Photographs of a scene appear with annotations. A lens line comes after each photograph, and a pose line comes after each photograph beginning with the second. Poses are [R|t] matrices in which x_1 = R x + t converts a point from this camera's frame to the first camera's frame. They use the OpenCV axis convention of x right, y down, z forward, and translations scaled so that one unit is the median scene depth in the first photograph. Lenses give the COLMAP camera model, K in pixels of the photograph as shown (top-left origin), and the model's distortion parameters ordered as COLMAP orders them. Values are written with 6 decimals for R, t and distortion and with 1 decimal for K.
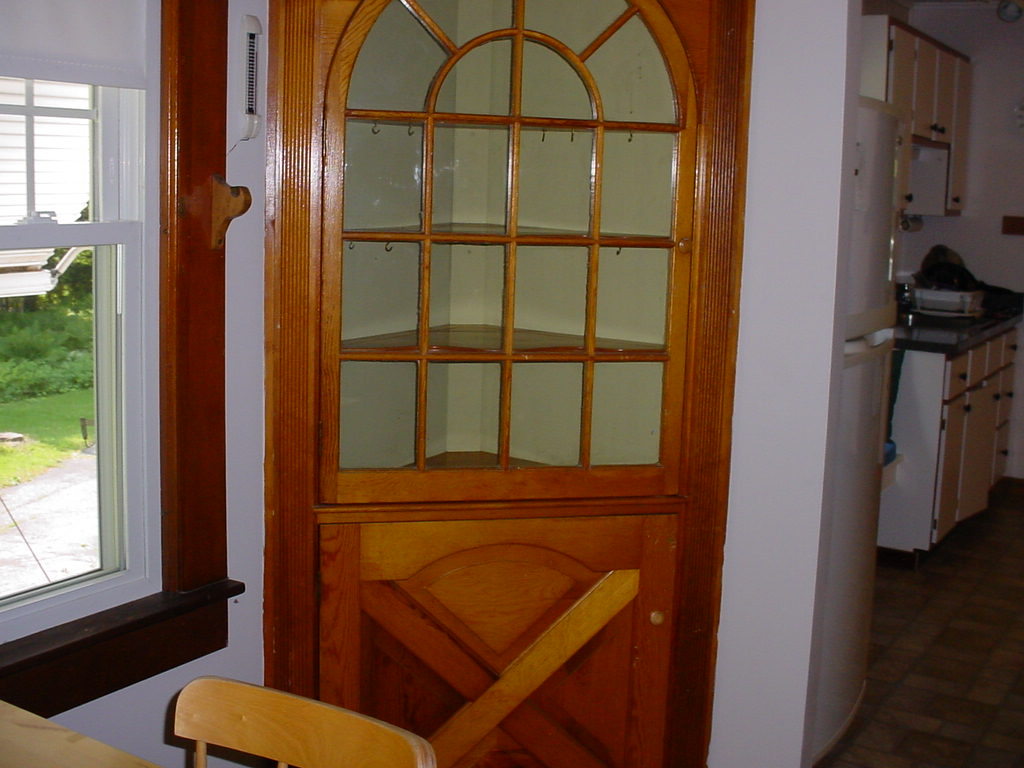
lens RADIAL K [[1277.7, 0, 512.0], [0, 1277.7, 384.0], [0, 0, 1]] dist [-0.225536, 0.269578]
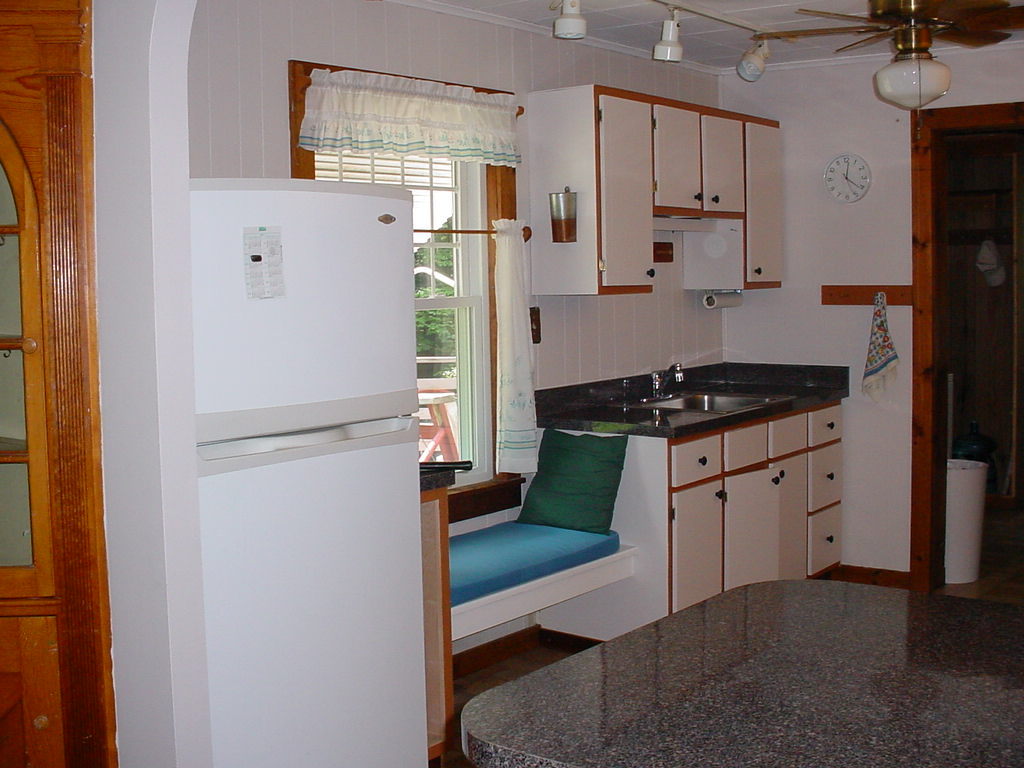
lens RADIAL K [[1277.7, 0, 512.0], [0, 1277.7, 384.0], [0, 0, 1]] dist [-0.225536, 0.269578]
pose [[0.993068, -0.036576, -0.111705, 0.549626], [0.028585, 0.996972, -0.072315, 0.001908], [0.114012, 0.068620, 0.991107, 0.066986]]
